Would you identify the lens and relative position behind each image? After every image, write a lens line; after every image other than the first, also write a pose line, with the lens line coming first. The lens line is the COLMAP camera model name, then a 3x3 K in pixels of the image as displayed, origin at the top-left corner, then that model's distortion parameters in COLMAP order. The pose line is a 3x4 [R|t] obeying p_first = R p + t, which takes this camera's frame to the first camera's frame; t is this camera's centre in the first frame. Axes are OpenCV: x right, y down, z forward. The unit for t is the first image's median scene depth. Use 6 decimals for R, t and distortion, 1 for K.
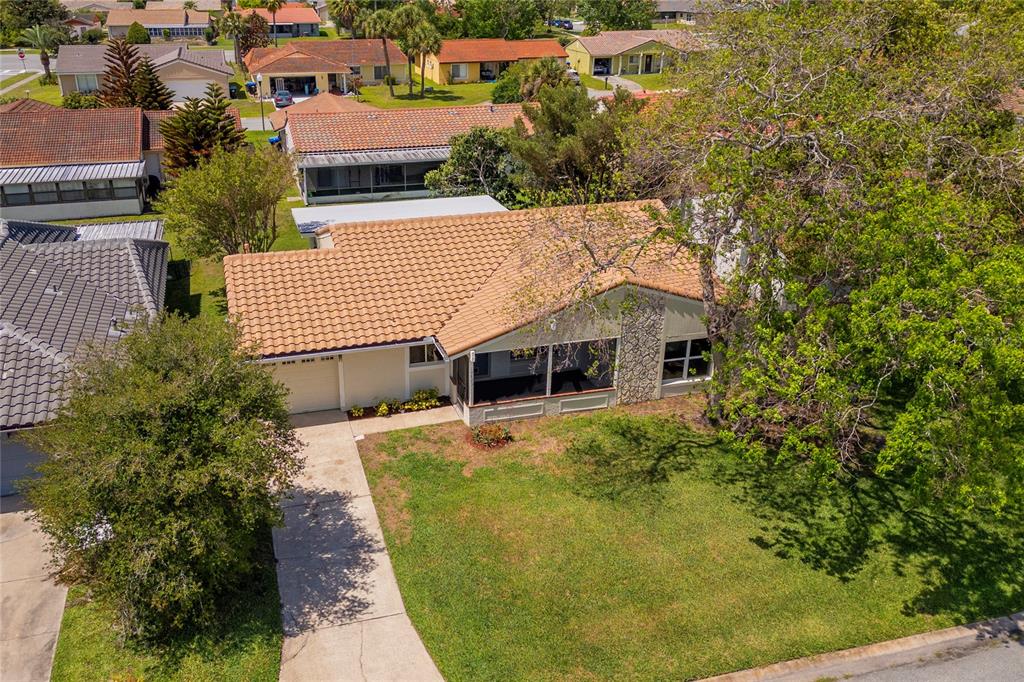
lens RADIAL K [[865.7, 0, 458.3], [0, 865.7, 315.5], [0, 0, 1]] dist [0.069178, -0.012979]
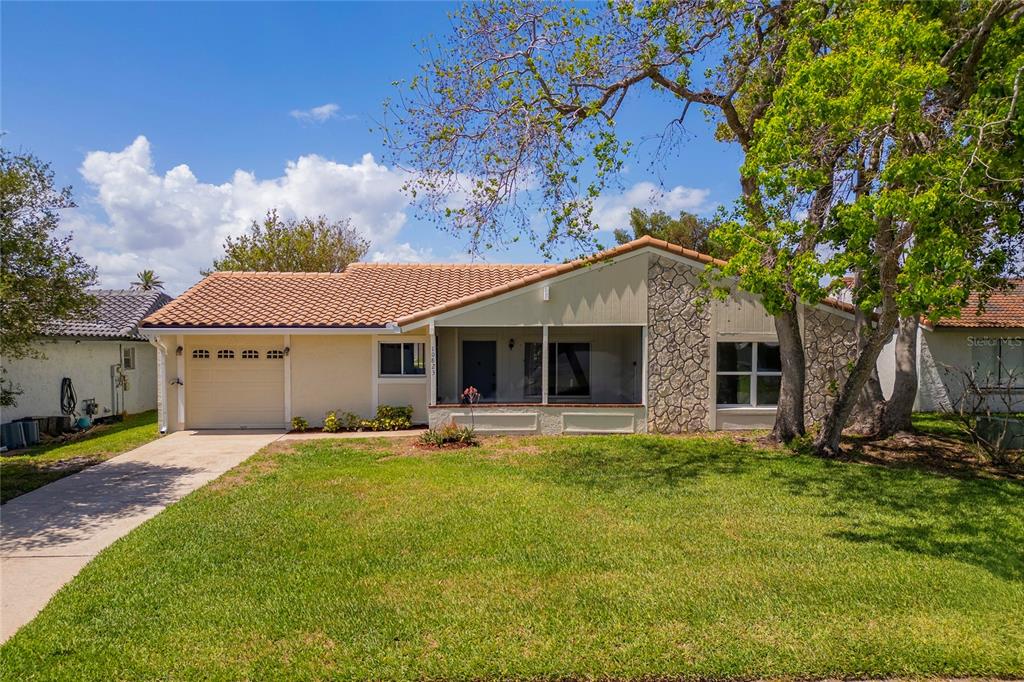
lens RADIAL K [[722.5, 0, 512.0], [0, 722.5, 341.0], [0, 0, 1]] dist [0.001395, -0.003506]
pose [[0.979523, 0.003672, -0.201300, 0.205190], [-0.078594, 0.927479, -0.365522, 0.275584], [0.185360, 0.373858, 0.908775, 0.453579]]
